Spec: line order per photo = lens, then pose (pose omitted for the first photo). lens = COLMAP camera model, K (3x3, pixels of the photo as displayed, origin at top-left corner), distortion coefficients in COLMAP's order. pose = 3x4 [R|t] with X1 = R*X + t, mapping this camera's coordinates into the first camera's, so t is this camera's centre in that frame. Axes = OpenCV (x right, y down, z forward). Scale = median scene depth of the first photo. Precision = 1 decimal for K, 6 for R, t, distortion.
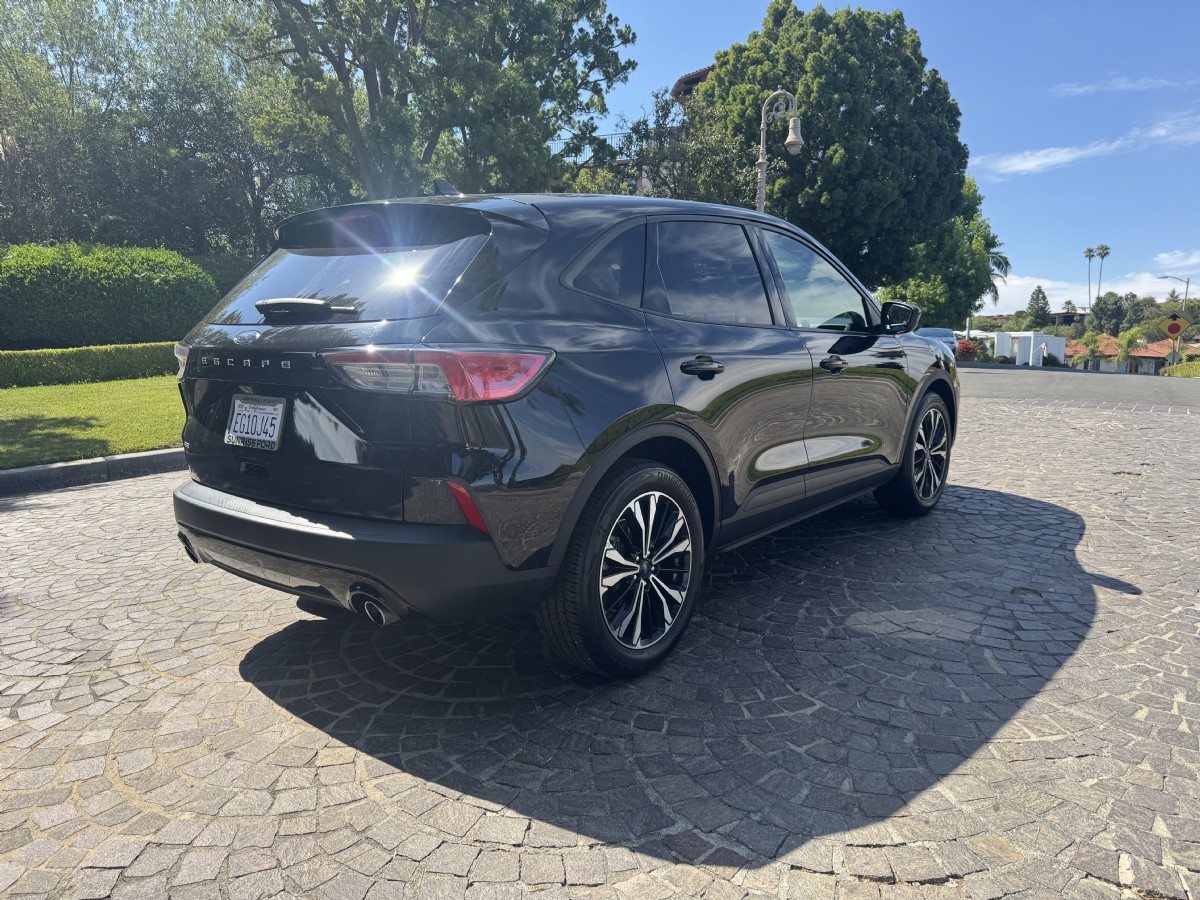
lens RADIAL K [[888.4, 0, 596.2], [0, 888.4, 448.7], [0, 0, 1]] dist [0.007670, -0.003630]
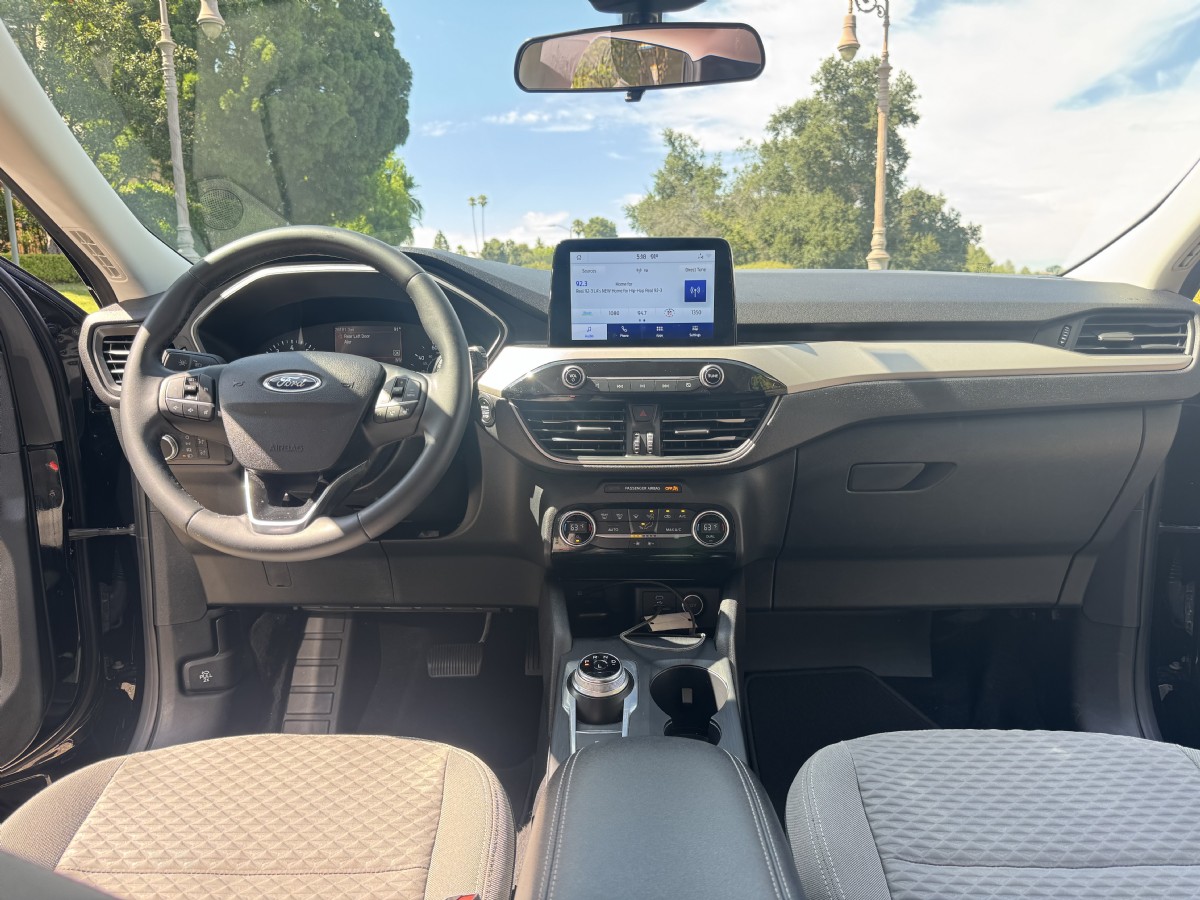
lens RADIAL K [[888.4, 0, 593.4], [0, 888.4, 453.9], [0, 0, 1]] dist [0.007670, -0.003630]
pose [[0.802989, -0.116519, 0.584493, 0.002299], [0.075652, 0.992697, 0.093963, -0.025095], [-0.591174, -0.031233, 0.805939, 0.159830]]
